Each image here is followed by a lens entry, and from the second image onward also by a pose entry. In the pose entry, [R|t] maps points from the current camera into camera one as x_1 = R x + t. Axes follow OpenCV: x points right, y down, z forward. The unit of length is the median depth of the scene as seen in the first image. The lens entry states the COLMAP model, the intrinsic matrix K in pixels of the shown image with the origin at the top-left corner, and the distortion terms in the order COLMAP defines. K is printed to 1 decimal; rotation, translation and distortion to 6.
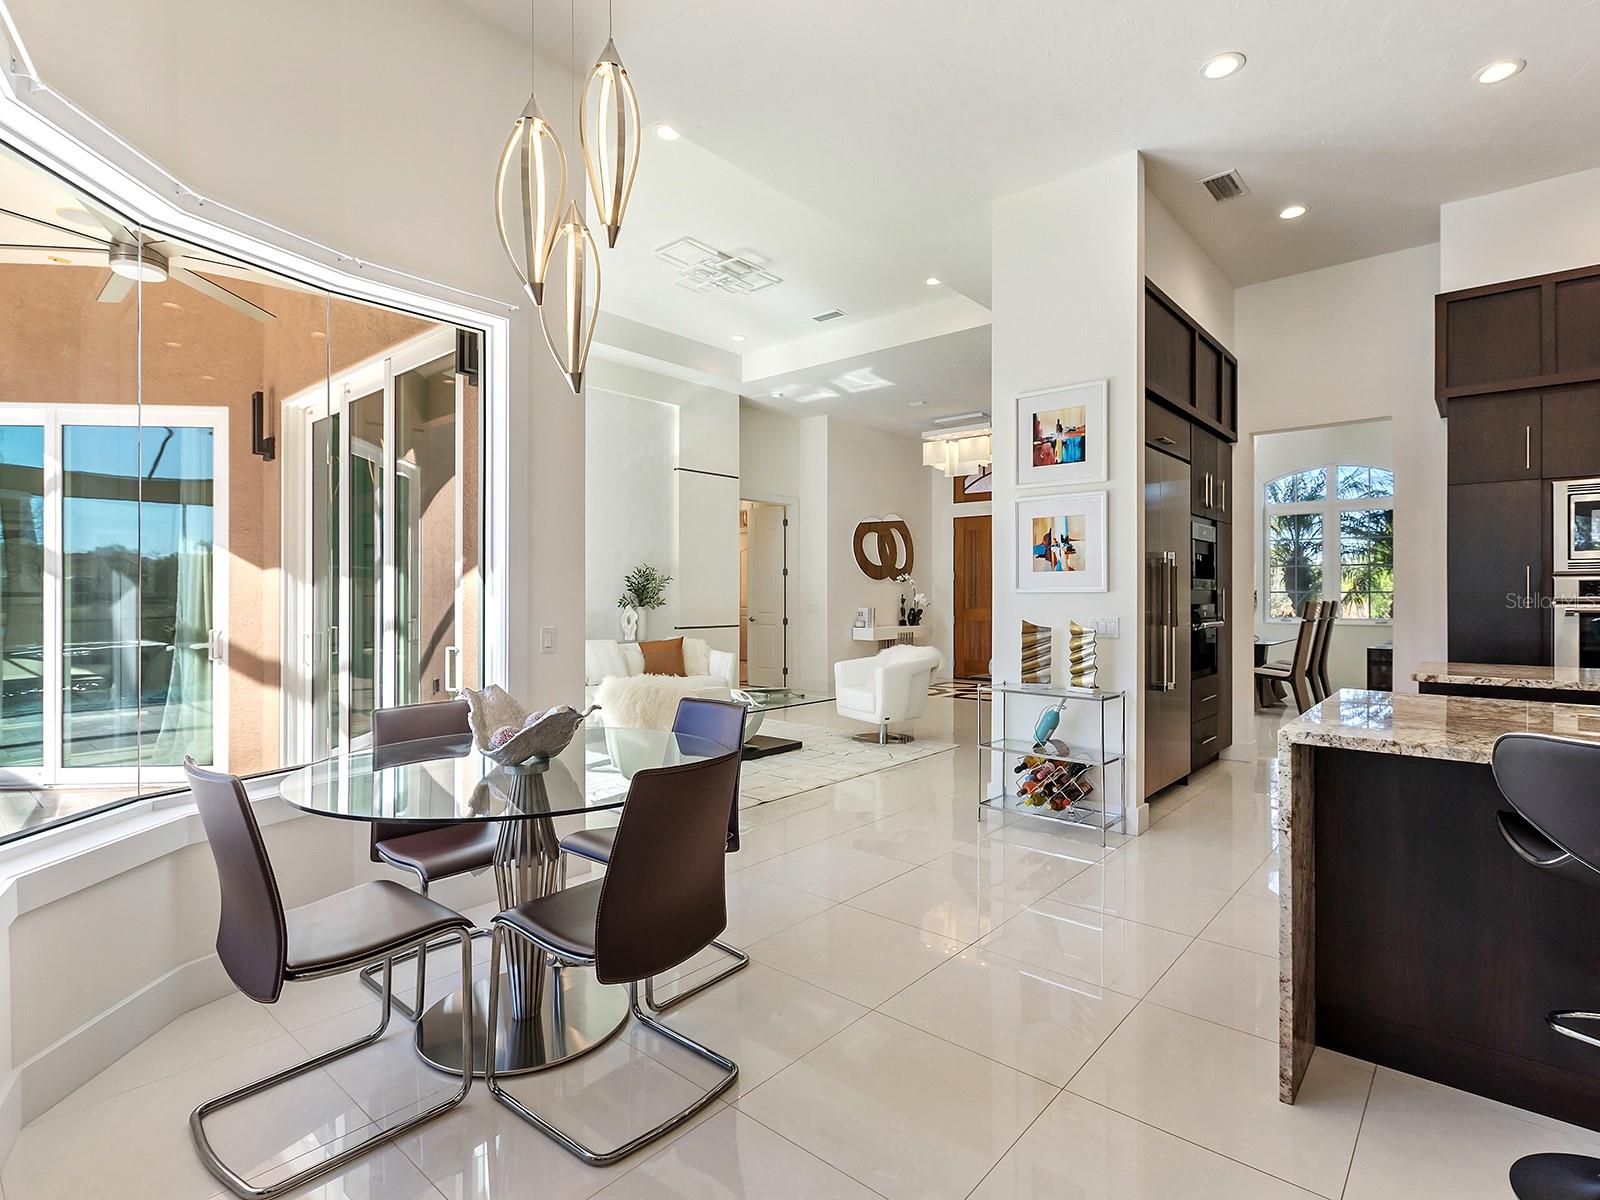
lens RADIAL K [[799.8, 0, 819.6], [0, 799.8, 595.6], [0, 0, 1]] dist [0.007407, -0.000908]
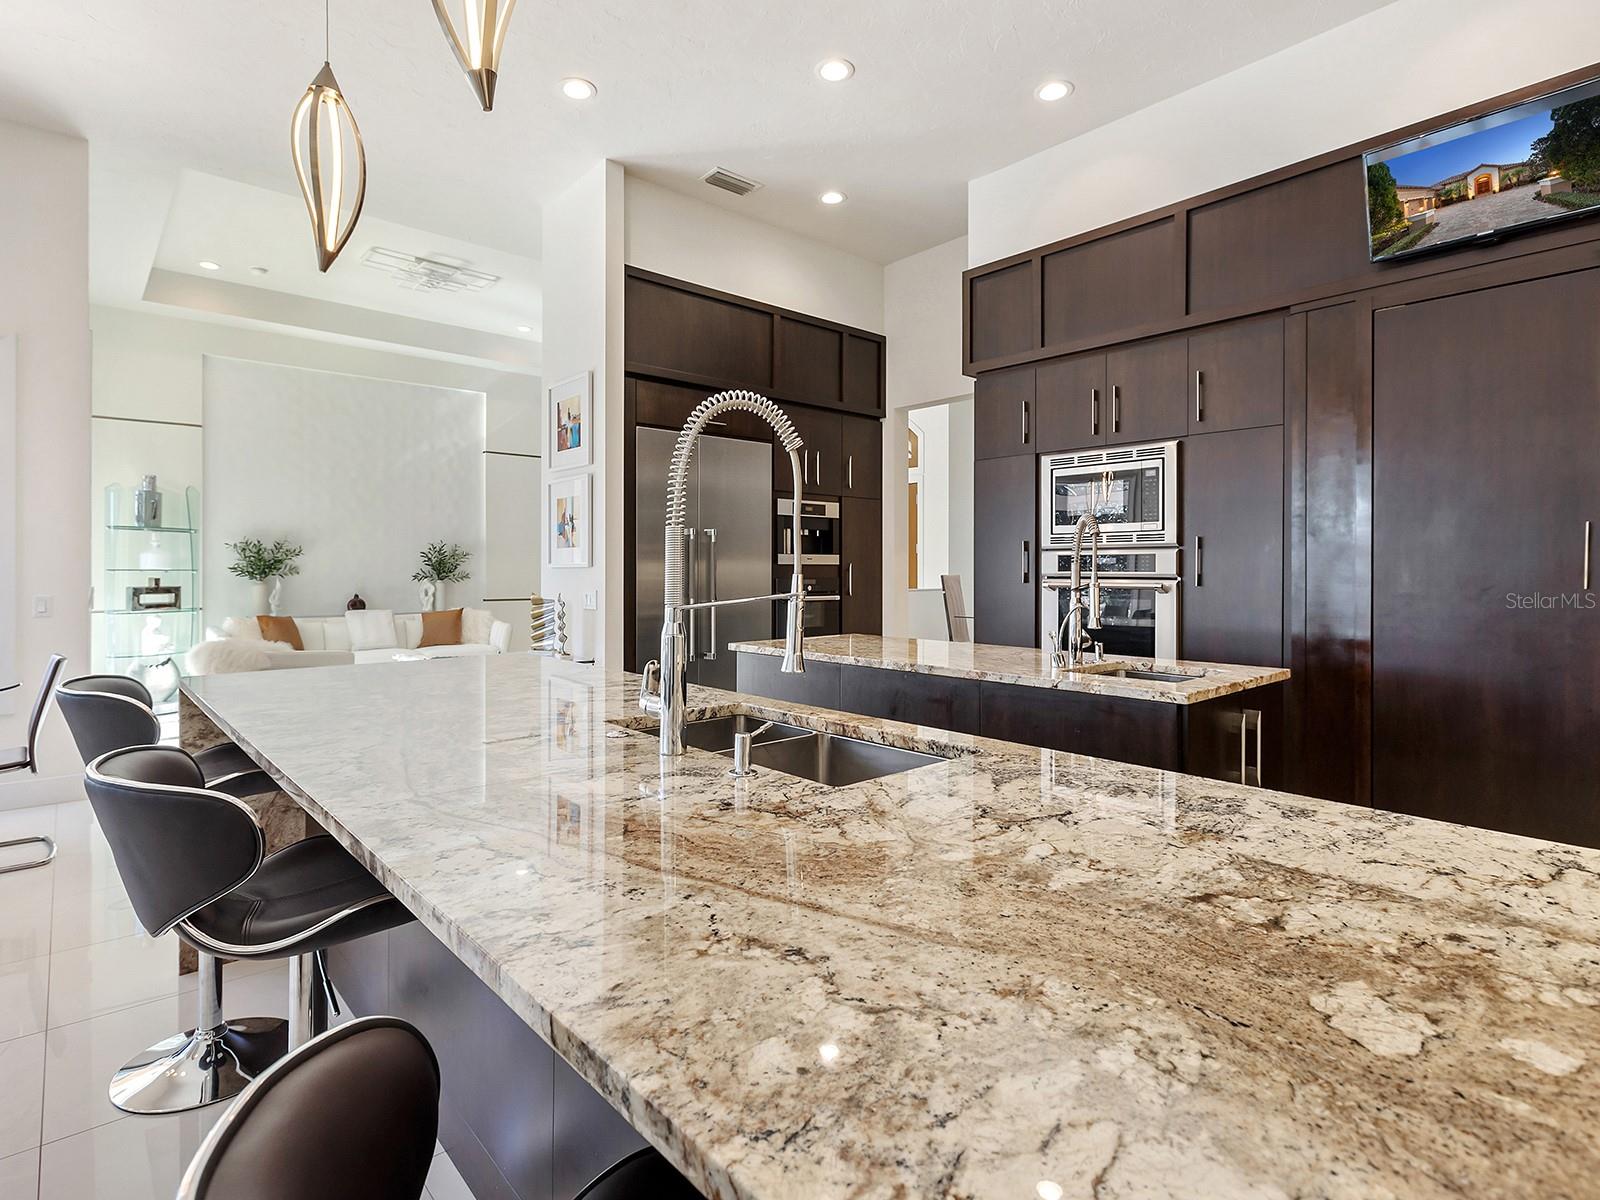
lens RADIAL K [[826.6, 0, 811.2], [0, 826.6, 575.0], [0, 0, 1]] dist [-0.002550, -0.000163]
pose [[0.988912, 0.000859, -0.148500, 0.742603], [0.000192, 0.999975, 0.007065, -0.001532], [0.148502, -0.007015, 0.988887, -0.055875]]
